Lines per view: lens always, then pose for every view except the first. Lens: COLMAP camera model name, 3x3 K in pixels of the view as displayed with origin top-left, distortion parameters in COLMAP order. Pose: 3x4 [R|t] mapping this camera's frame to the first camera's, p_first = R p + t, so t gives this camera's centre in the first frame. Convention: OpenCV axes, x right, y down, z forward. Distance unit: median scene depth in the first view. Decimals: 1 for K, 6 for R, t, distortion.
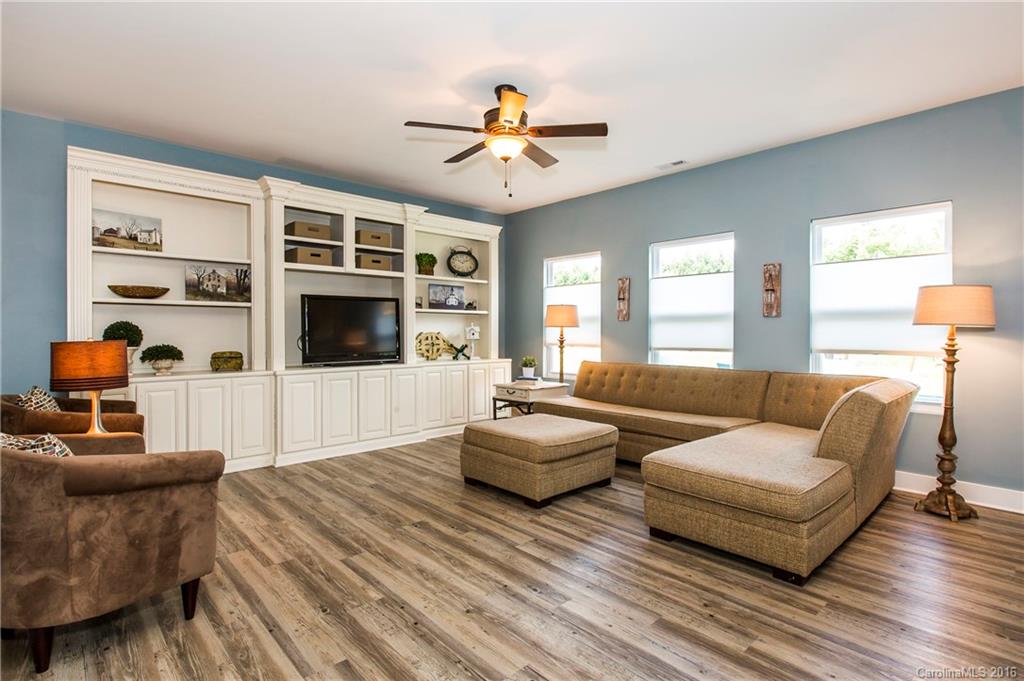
lens RADIAL K [[508.1, 0, 509.3], [0, 508.1, 338.1], [0, 0, 1]] dist [-0.004984, -0.000169]
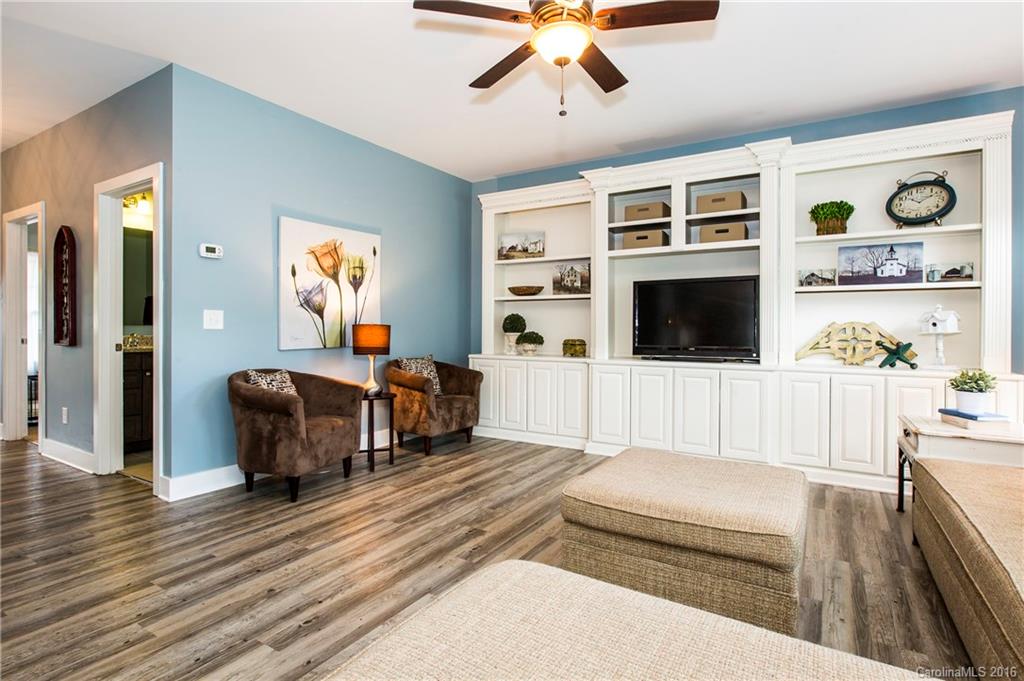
lens RADIAL K [[508.1, 0, 509.3], [0, 508.1, 338.1], [0, 0, 1]] dist [-0.004984, -0.000169]
pose [[0.273117, 0.023206, -0.961701, 0.472619], [-0.015477, 0.999686, 0.019727, 0.004548], [0.961856, 0.009496, 0.273391, 0.552062]]
